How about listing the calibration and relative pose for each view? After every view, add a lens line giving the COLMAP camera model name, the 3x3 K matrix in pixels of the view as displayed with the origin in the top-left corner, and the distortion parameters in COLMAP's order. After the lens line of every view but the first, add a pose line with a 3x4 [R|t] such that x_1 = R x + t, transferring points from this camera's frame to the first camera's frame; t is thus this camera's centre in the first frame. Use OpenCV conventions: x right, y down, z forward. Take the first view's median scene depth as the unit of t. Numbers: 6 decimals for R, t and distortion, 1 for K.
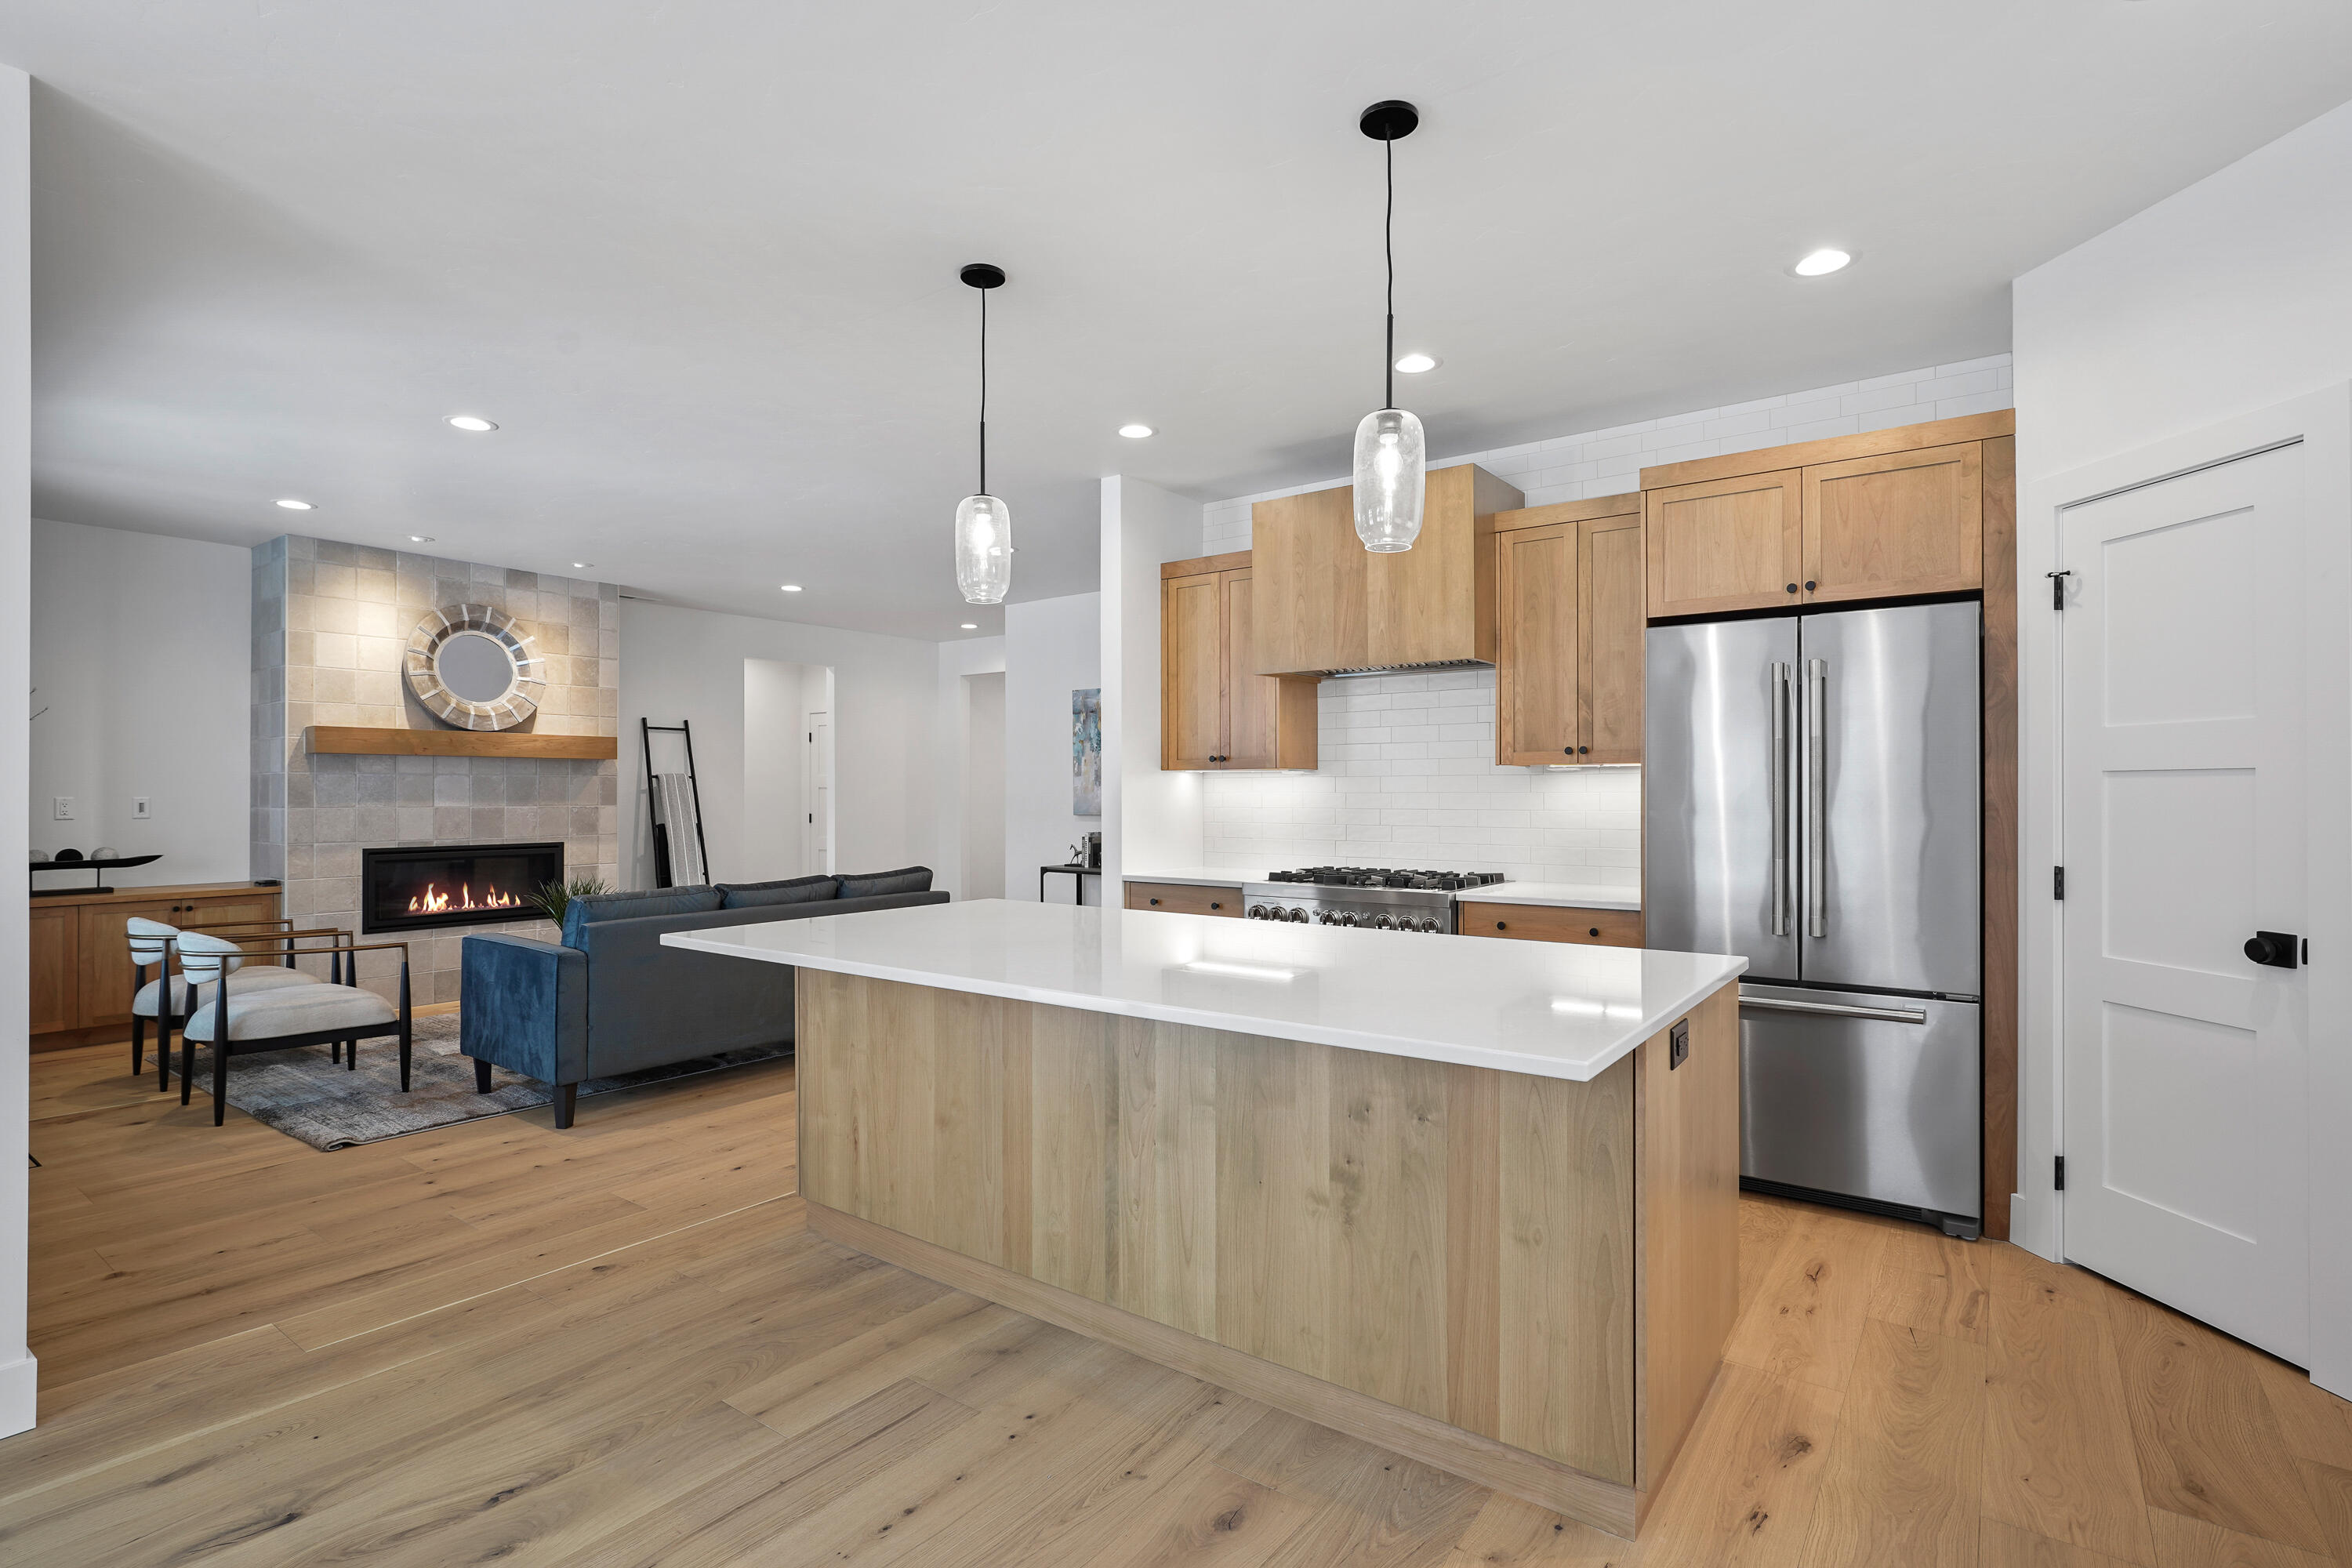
lens RADIAL K [[1153.2, 0, 1175.6], [0, 1153.2, 778.9], [0, 0, 1]] dist [-0.009451, 0.004804]
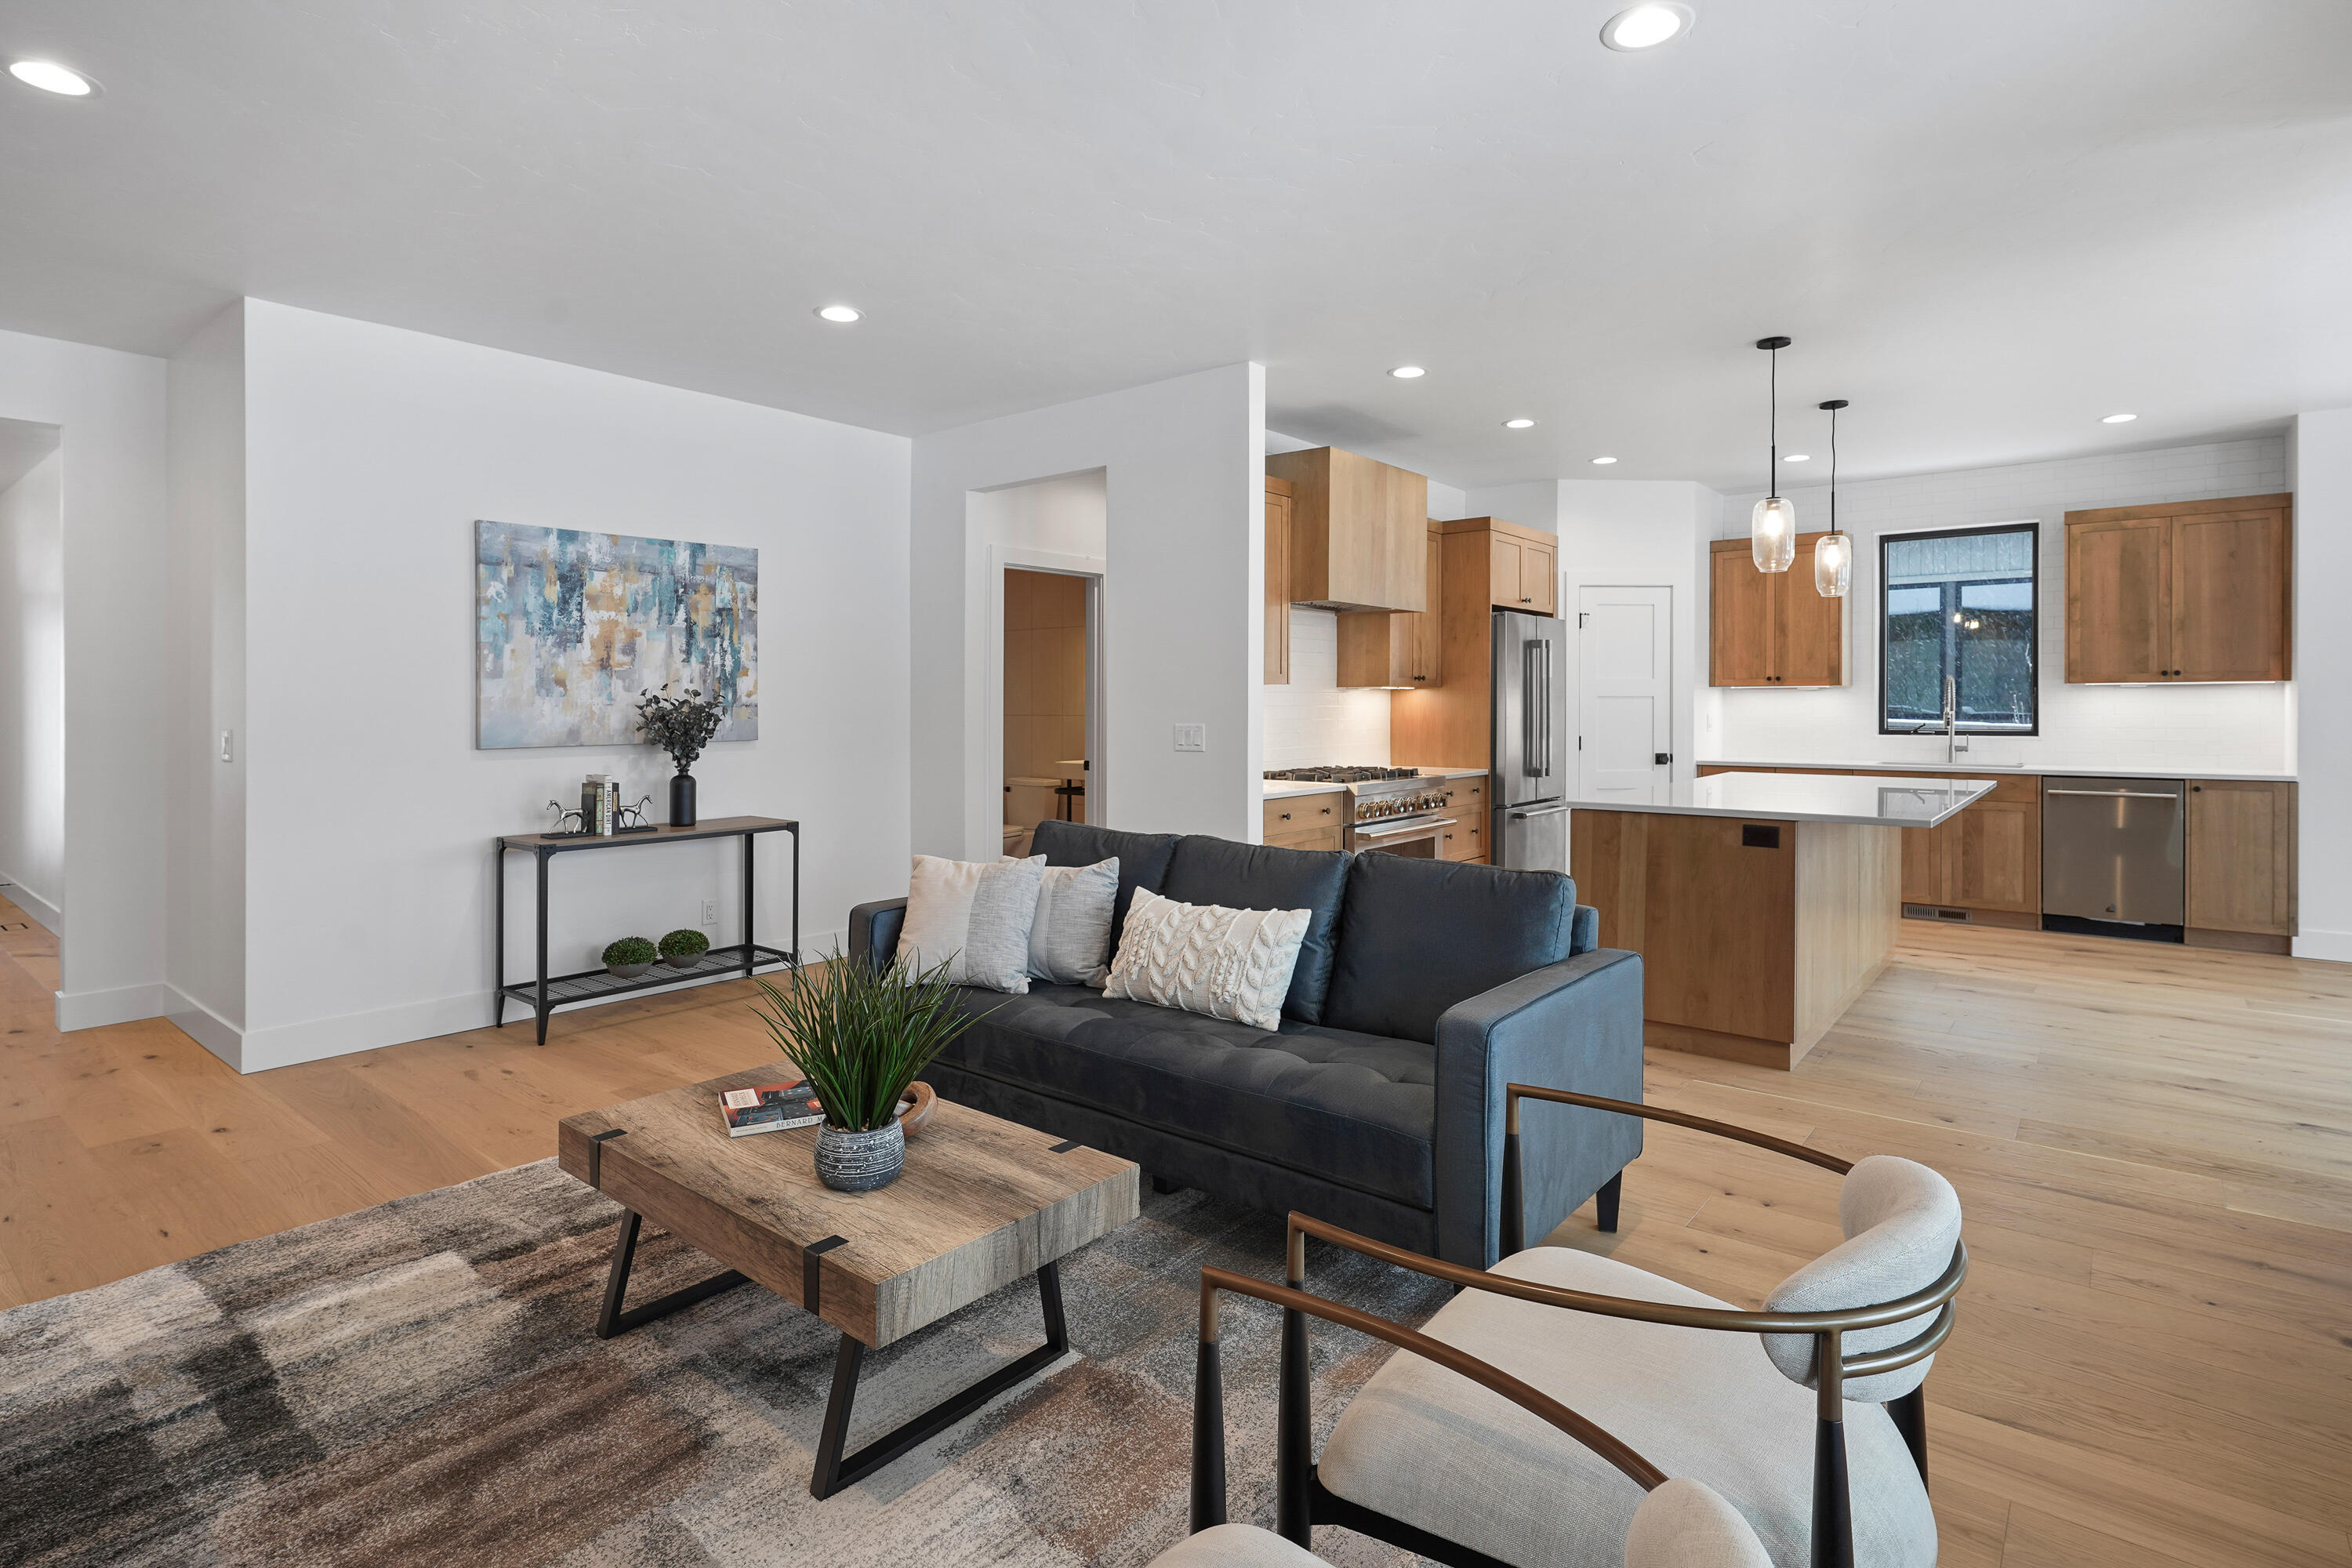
lens RADIAL K [[1153.2, 0, 1198.4], [0, 1153.2, 703.4], [0, 0, 1]] dist [-0.009451, 0.004804]
pose [[0.032931, 0.000443, 0.999458, -1.329372], [-0.009814, 0.999952, -0.000120, 0.013681], [-0.999409, -0.009805, 0.032933, 1.370649]]
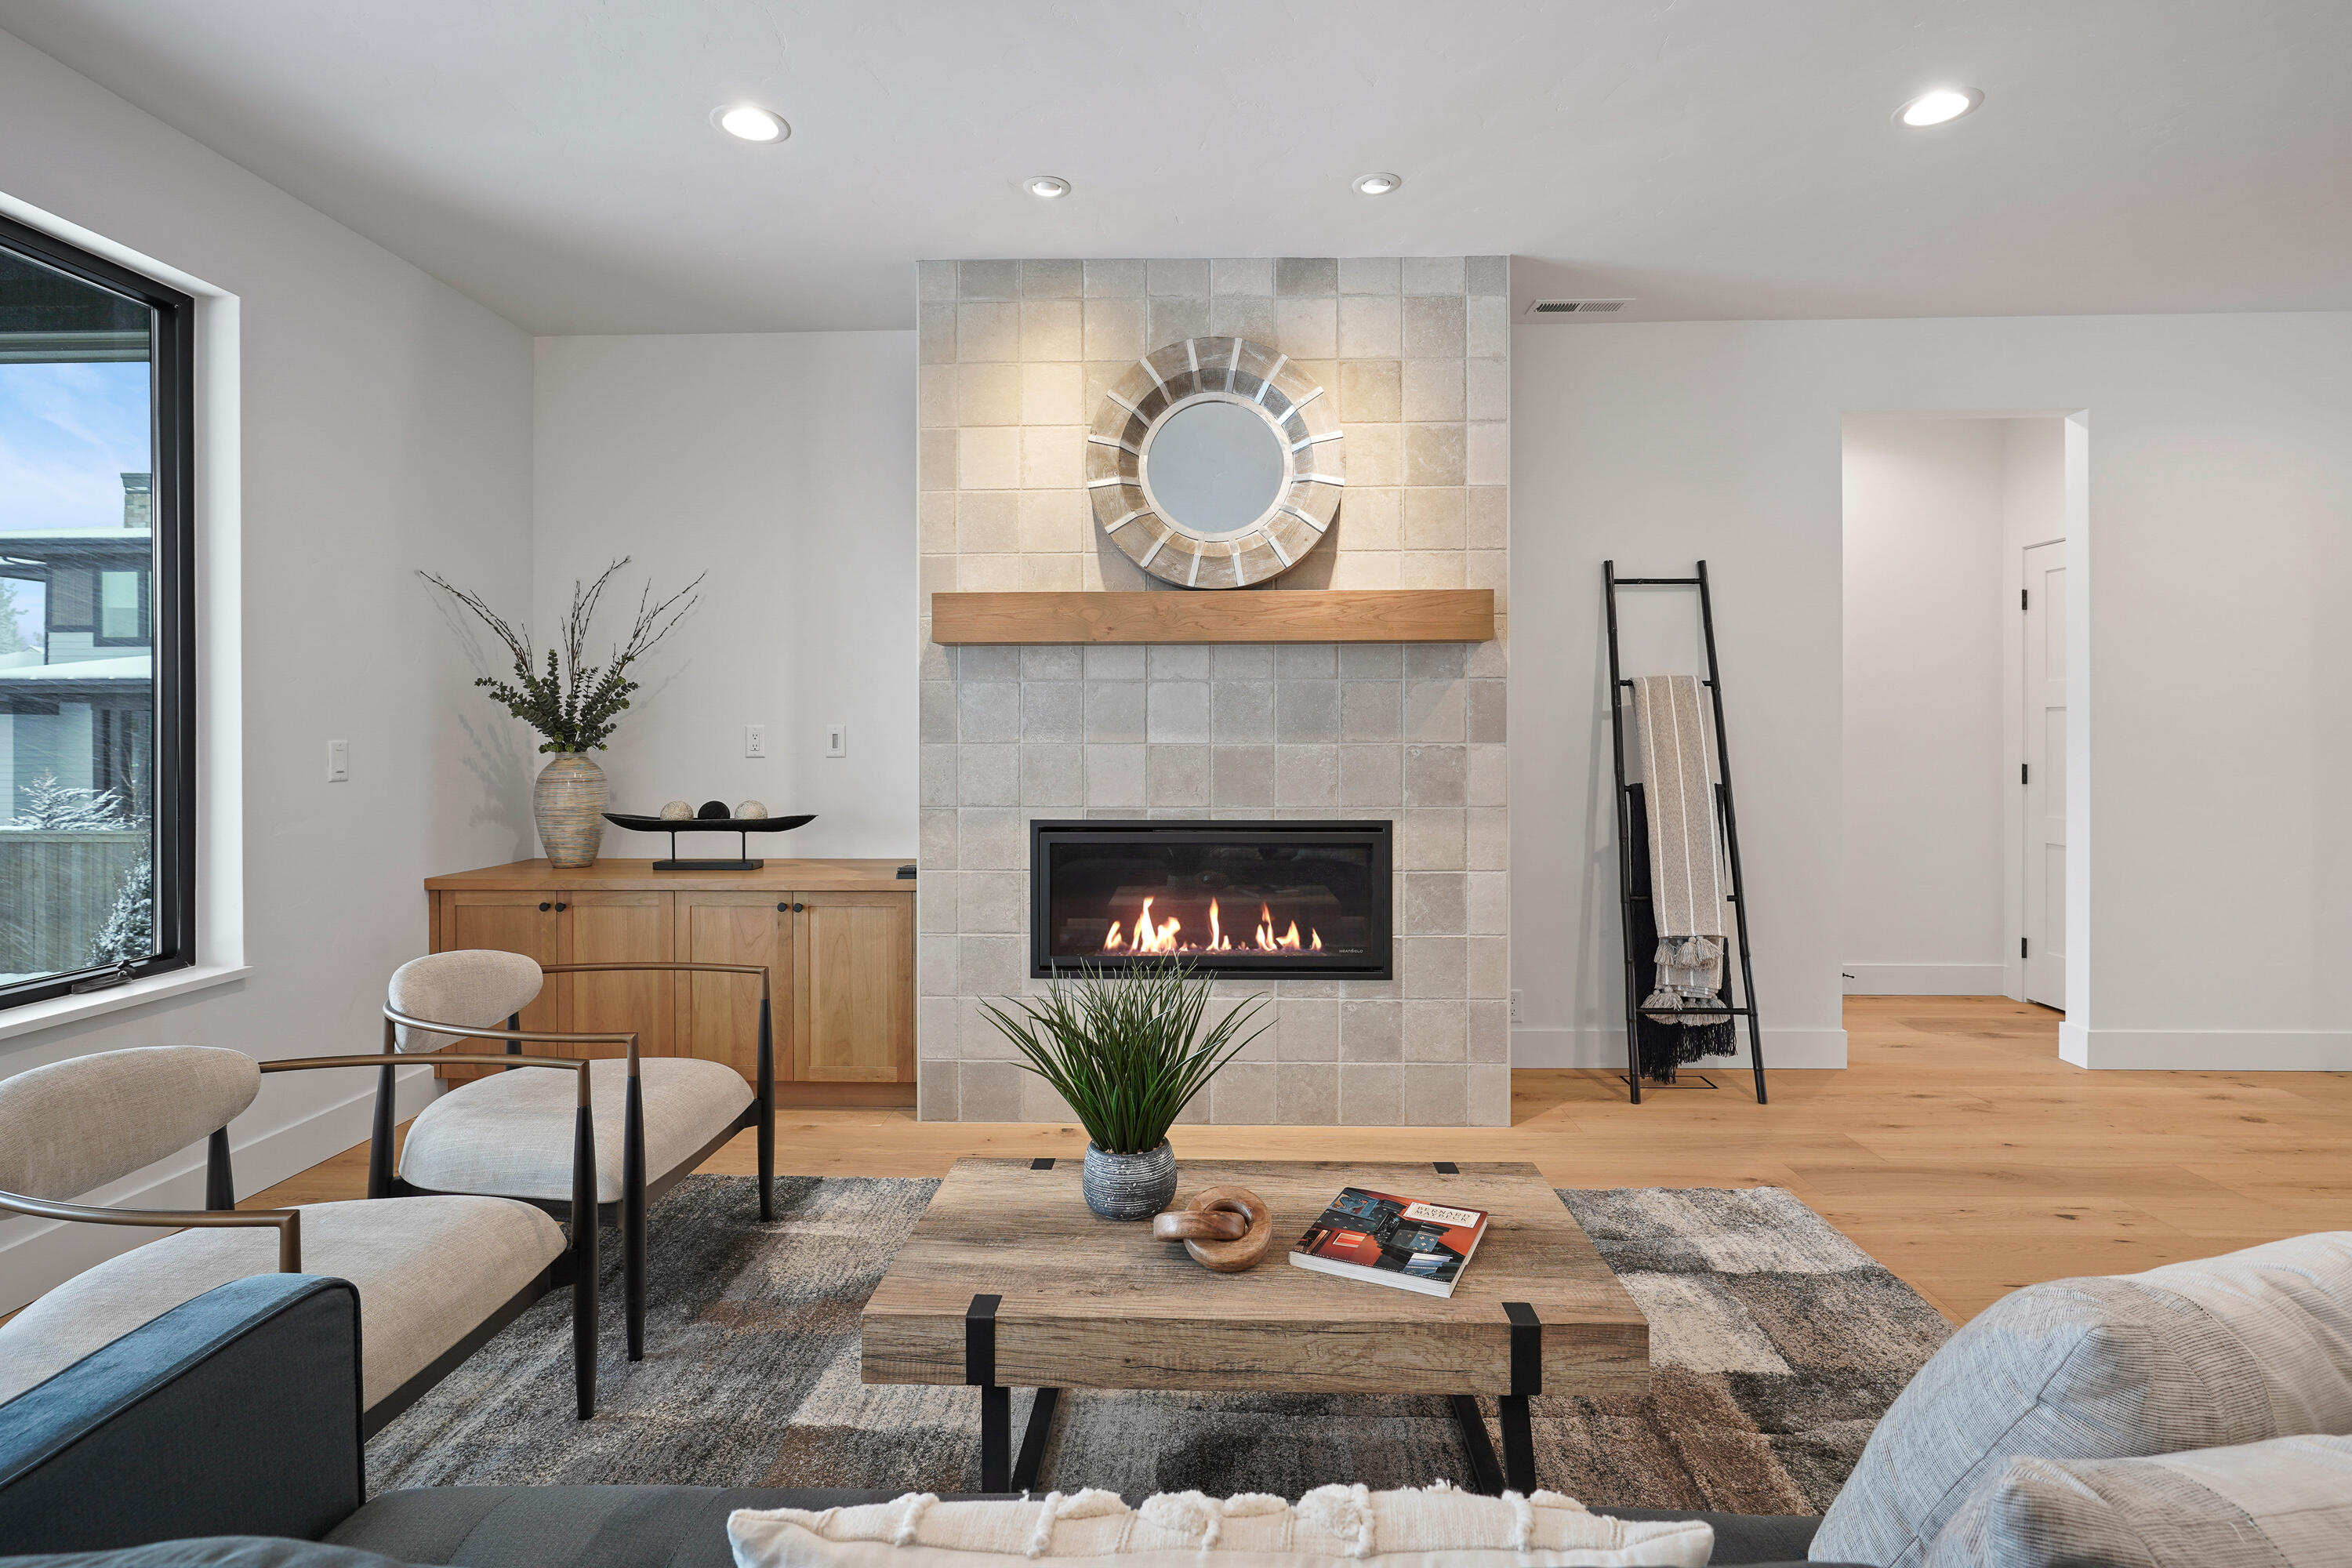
lens RADIAL K [[1153.2, 0, 1169.7], [0, 1153.2, 737.8], [0, 0, 1]] dist [-0.009451, 0.004804]
pose [[0.577037, 0.003661, -0.816710, -0.388625], [0.011440, 0.999856, 0.012565, 0.027779], [0.816638, -0.016594, 0.576911, 1.274258]]
